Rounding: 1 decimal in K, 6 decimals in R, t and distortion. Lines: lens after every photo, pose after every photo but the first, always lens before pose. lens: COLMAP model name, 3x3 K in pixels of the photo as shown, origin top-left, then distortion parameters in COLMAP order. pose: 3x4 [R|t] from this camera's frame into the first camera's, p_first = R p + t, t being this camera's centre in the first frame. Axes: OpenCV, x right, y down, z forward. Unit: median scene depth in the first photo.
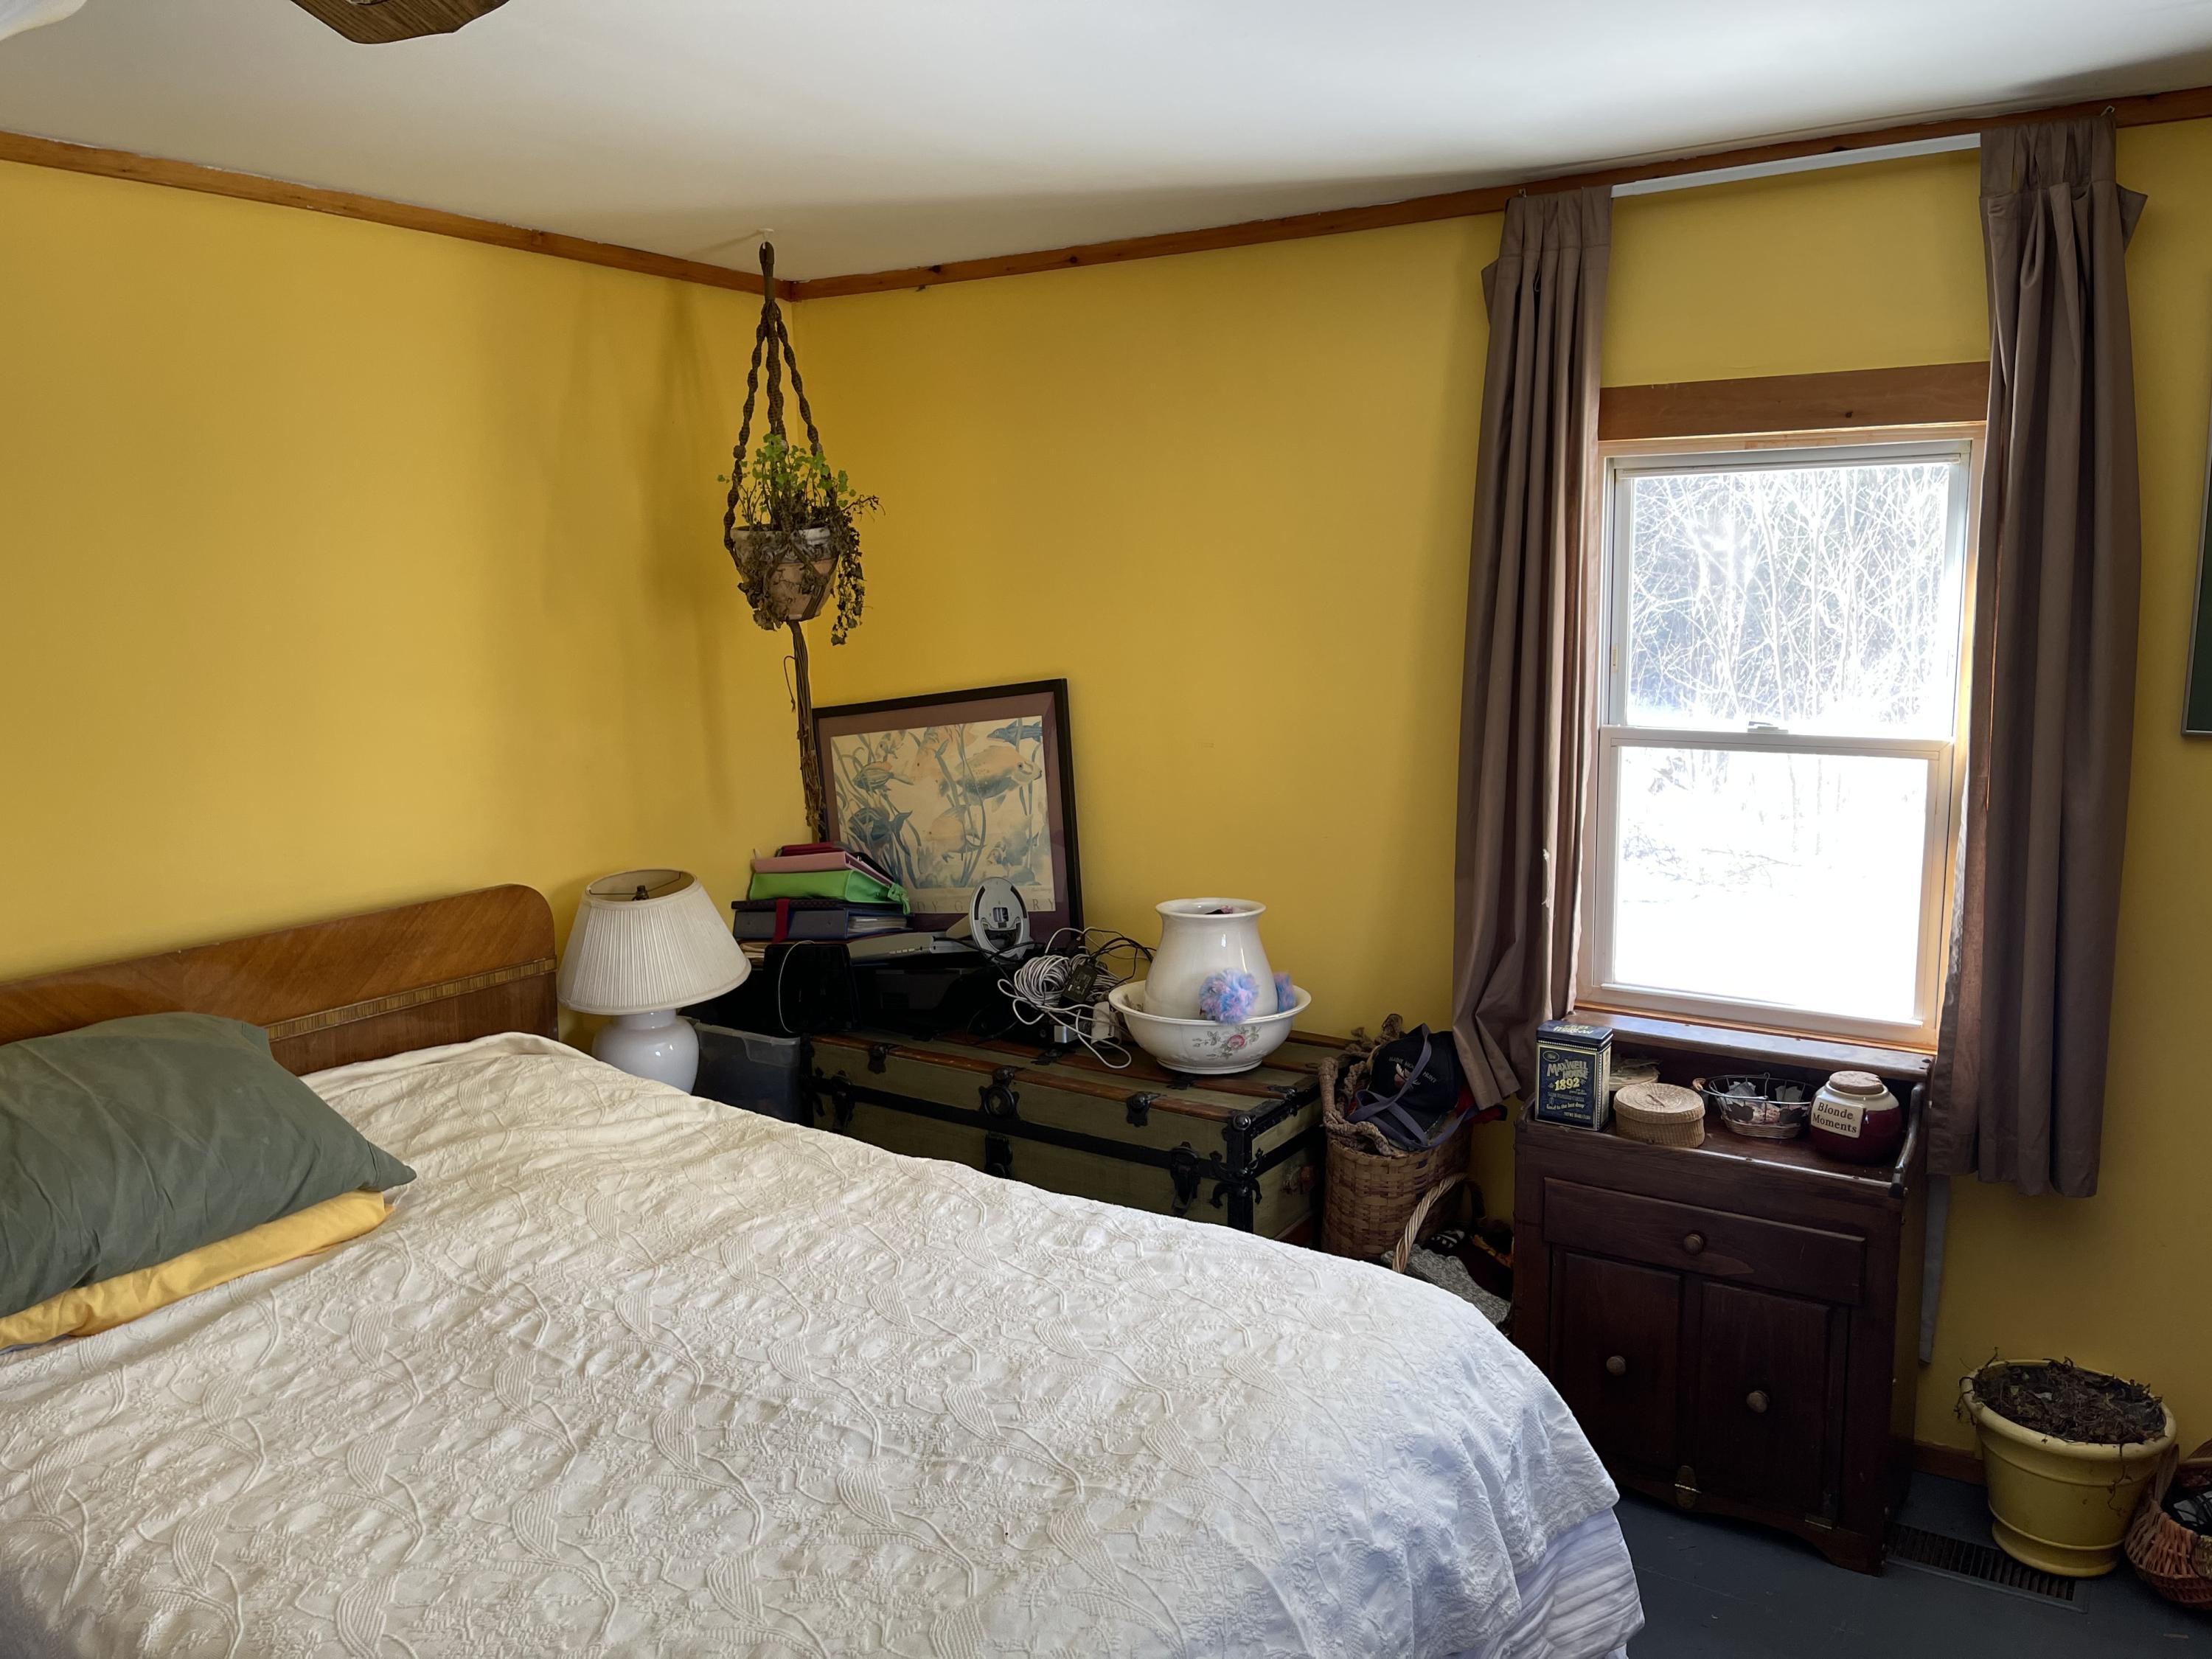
lens RADIAL K [[1669.4, 0, 1107.1], [0, 1669.4, 832.6], [0, 0, 1]] dist [0.067272, -0.095287]
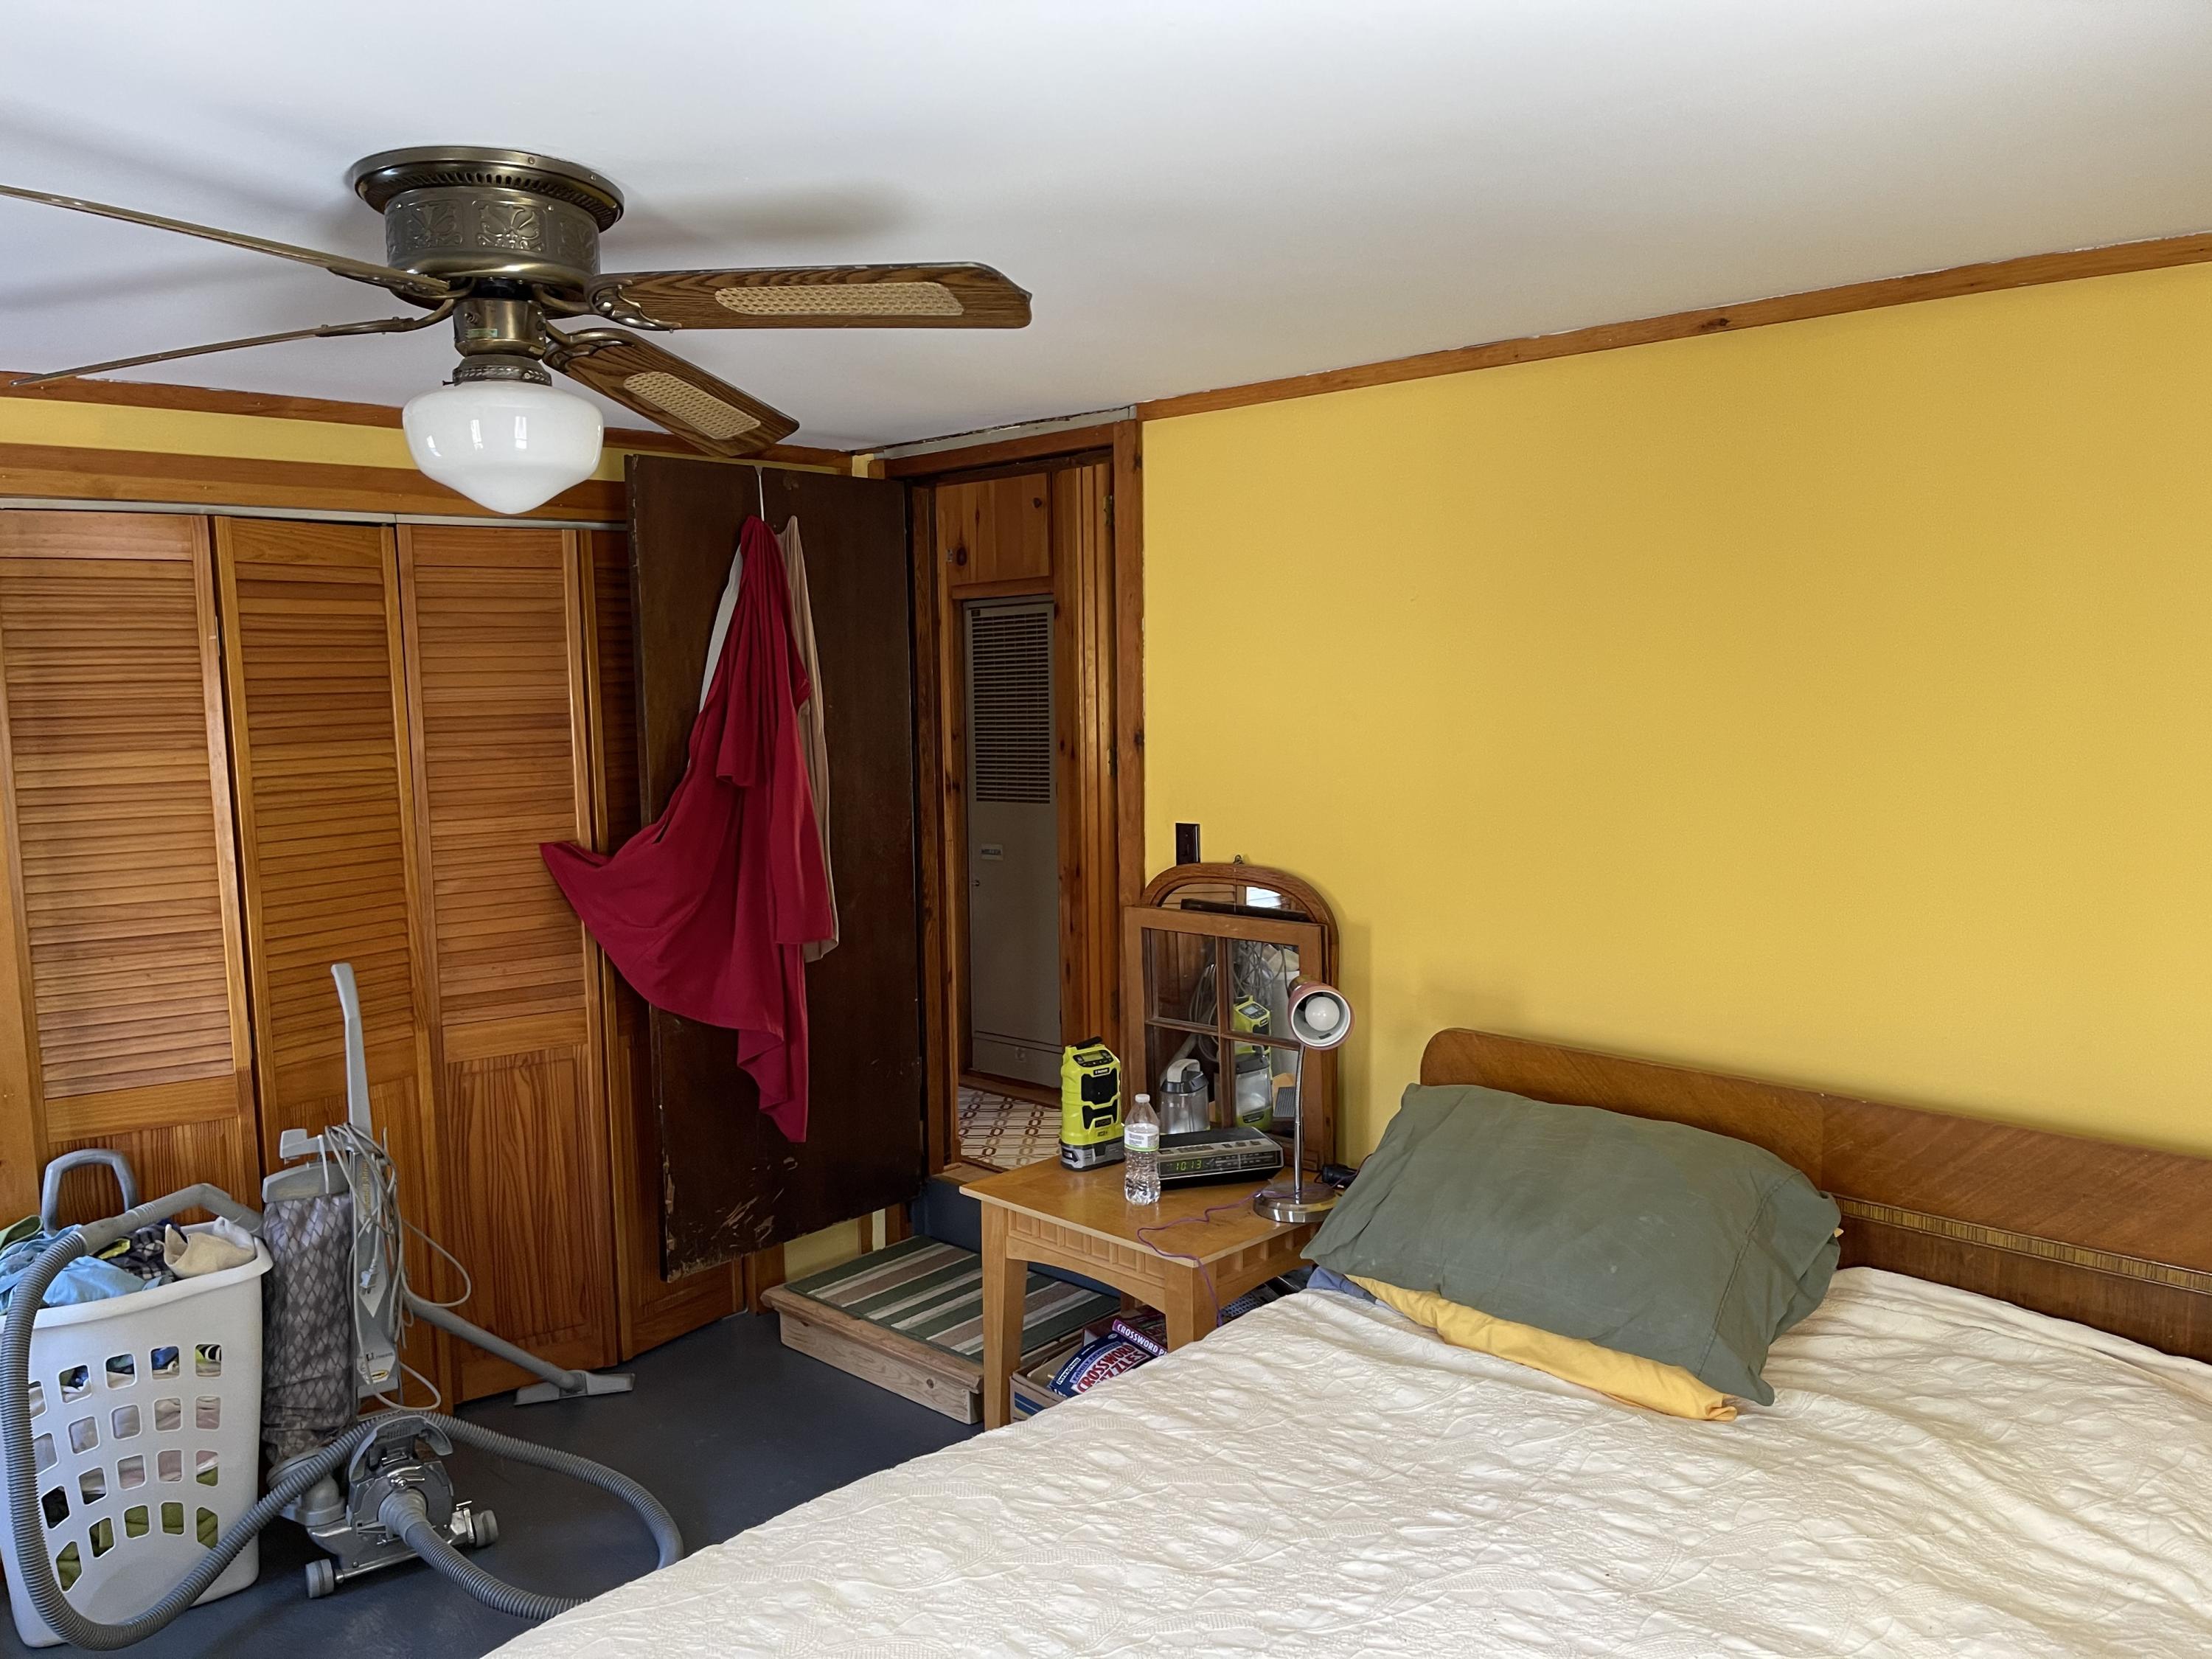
lens RADIAL K [[1669.4, 0, 1099.4], [0, 1669.4, 823.8], [0, 0, 1]] dist [0.067272, -0.095287]
pose [[-0.189325, 0.112611, -0.975436, 0.525556], [-0.148693, 0.978658, 0.141843, -0.180276], [0.970591, 0.171895, -0.168540, 0.822354]]
